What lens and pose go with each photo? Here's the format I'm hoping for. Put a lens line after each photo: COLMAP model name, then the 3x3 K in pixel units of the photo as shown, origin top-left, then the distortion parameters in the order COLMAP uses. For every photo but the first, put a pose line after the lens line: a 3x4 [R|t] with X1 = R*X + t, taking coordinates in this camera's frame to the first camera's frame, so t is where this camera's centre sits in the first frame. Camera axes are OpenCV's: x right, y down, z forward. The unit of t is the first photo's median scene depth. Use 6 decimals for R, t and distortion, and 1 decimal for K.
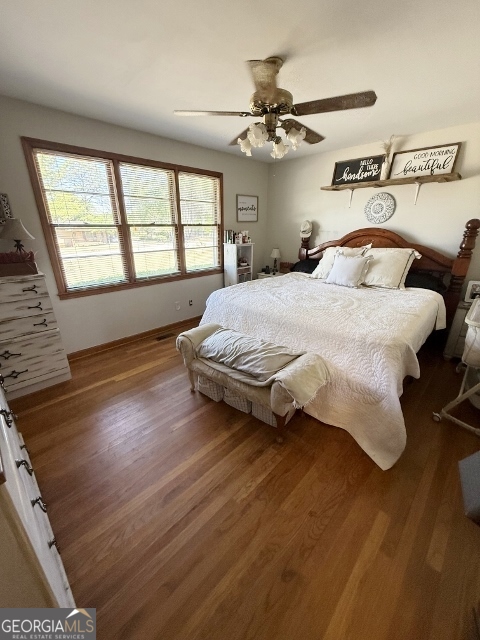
lens RADIAL K [[254.4, 0, 240.4], [0, 254.4, 318.6], [0, 0, 1]] dist [-0.000828, 0.000050]
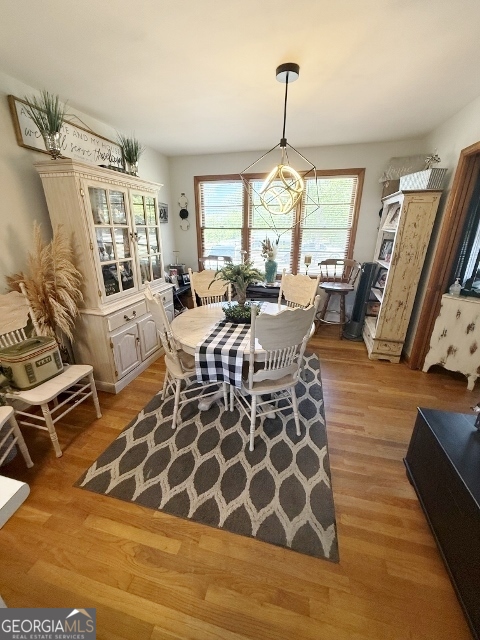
lens RADIAL K [[254.4, 0, 240.4], [0, 254.4, 318.6], [0, 0, 1]] dist [-0.000828, 0.000050]
pose [[0.506788, 0.278822, -0.815735, 0.823814], [-0.306090, 0.942794, 0.132088, -0.114538], [0.805900, 0.182748, 0.563142, 0.398583]]
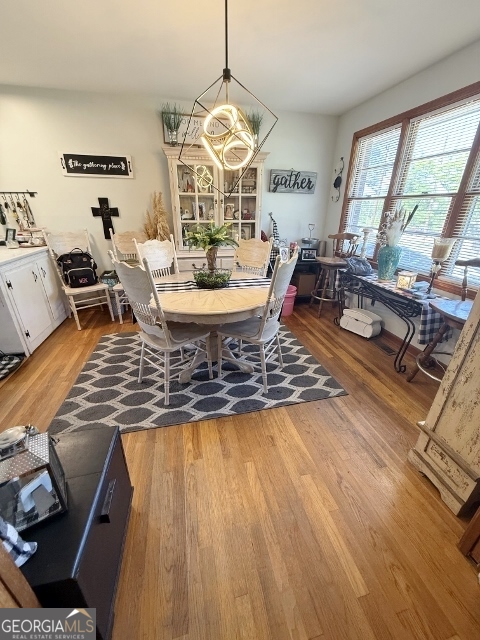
lens RADIAL K [[254.4, 0, 240.4], [0, 254.4, 318.6], [0, 0, 1]] dist [-0.000828, 0.000050]
pose [[-0.538039, 0.319986, -0.779822, 0.773799], [-0.318608, 0.779309, 0.539599, -0.407408], [0.780386, 0.538783, -0.317349, 1.297711]]
